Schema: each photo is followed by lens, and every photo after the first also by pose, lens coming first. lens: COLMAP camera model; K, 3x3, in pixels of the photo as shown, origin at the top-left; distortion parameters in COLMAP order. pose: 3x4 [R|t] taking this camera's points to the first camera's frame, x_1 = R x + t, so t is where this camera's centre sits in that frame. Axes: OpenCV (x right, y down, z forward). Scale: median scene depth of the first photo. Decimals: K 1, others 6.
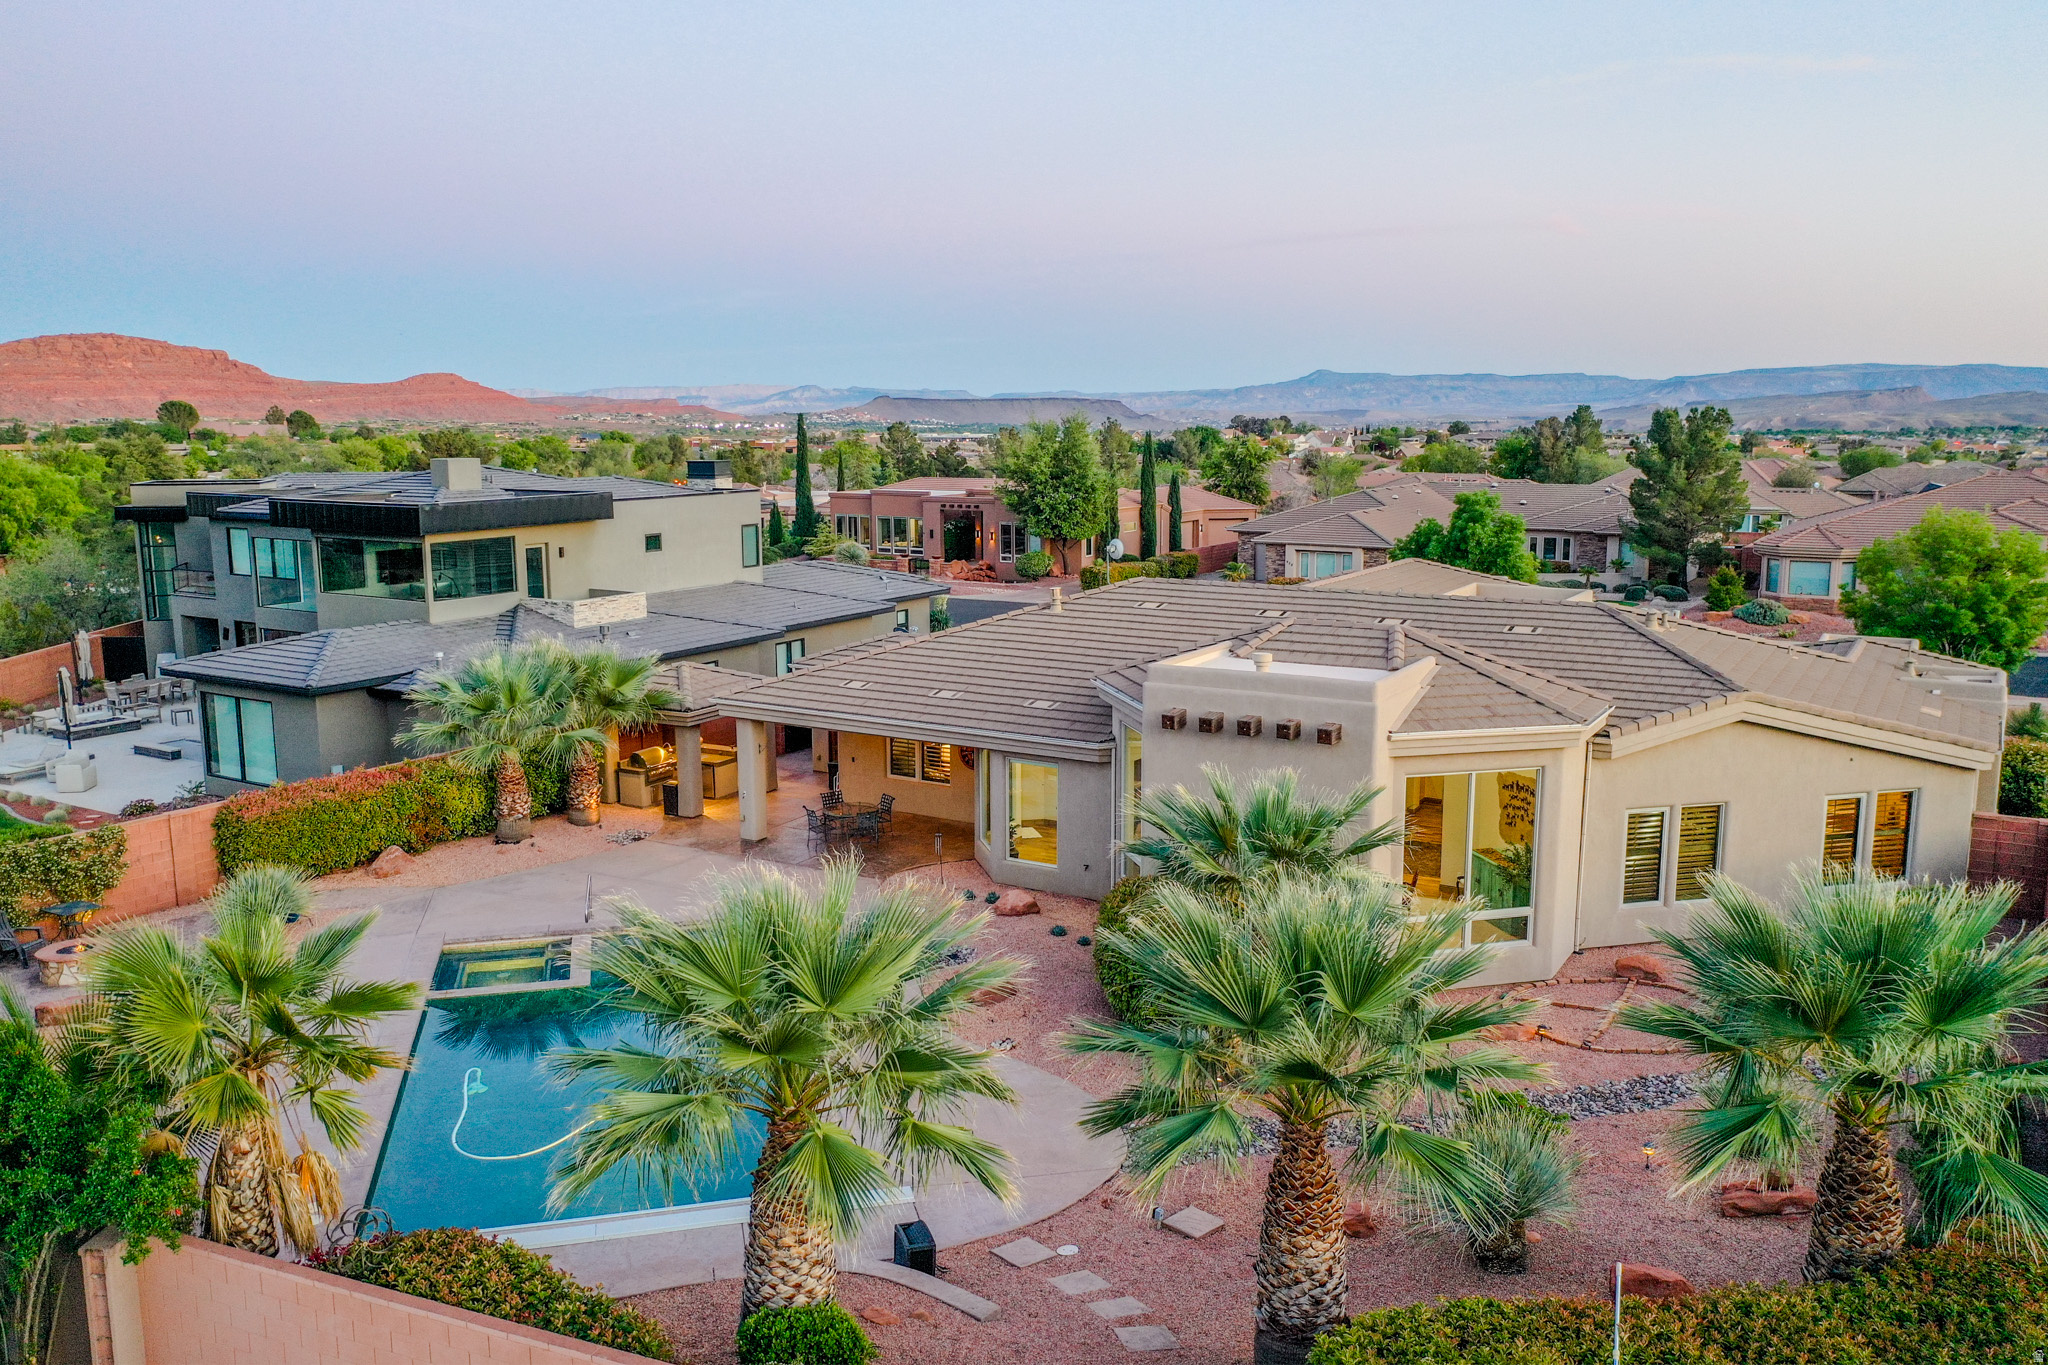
lens RADIAL K [[1605.0, 0, 1021.6], [0, 1605.0, 682.0], [0, 0, 1]] dist [-0.000902, 0.005027]
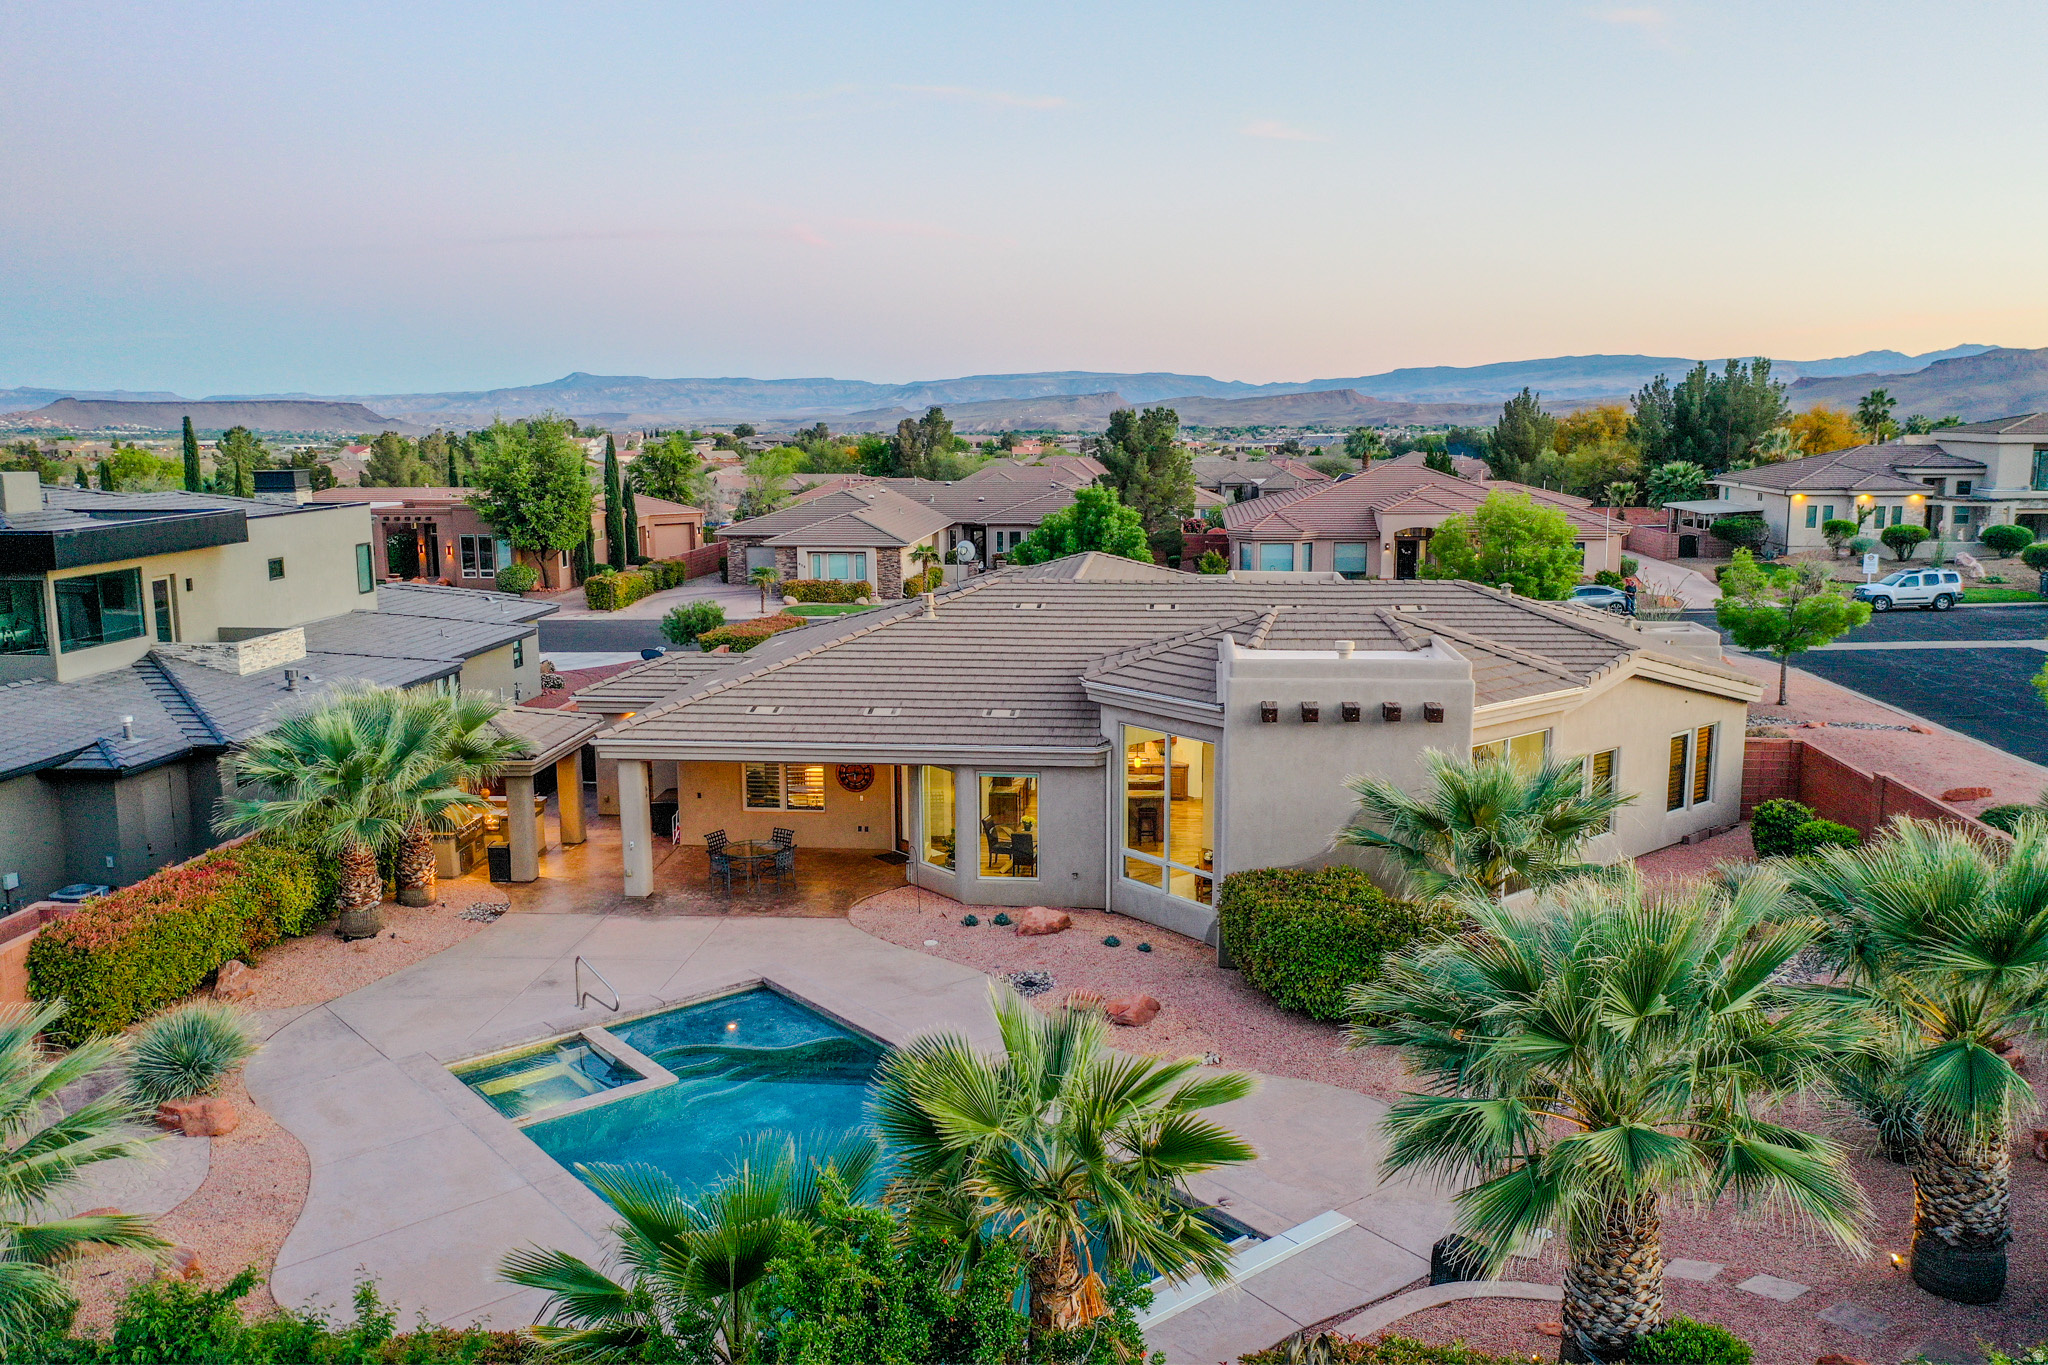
lens RADIAL K [[1605.0, 0, 1021.6], [0, 1605.0, 682.0], [0, 0, 1]] dist [-0.000902, 0.005027]
pose [[0.901906, -0.073374, 0.425656, -0.220796], [0.074250, 0.997133, 0.014559, -0.010314], [-0.425504, 0.018474, 0.904768, 0.071821]]
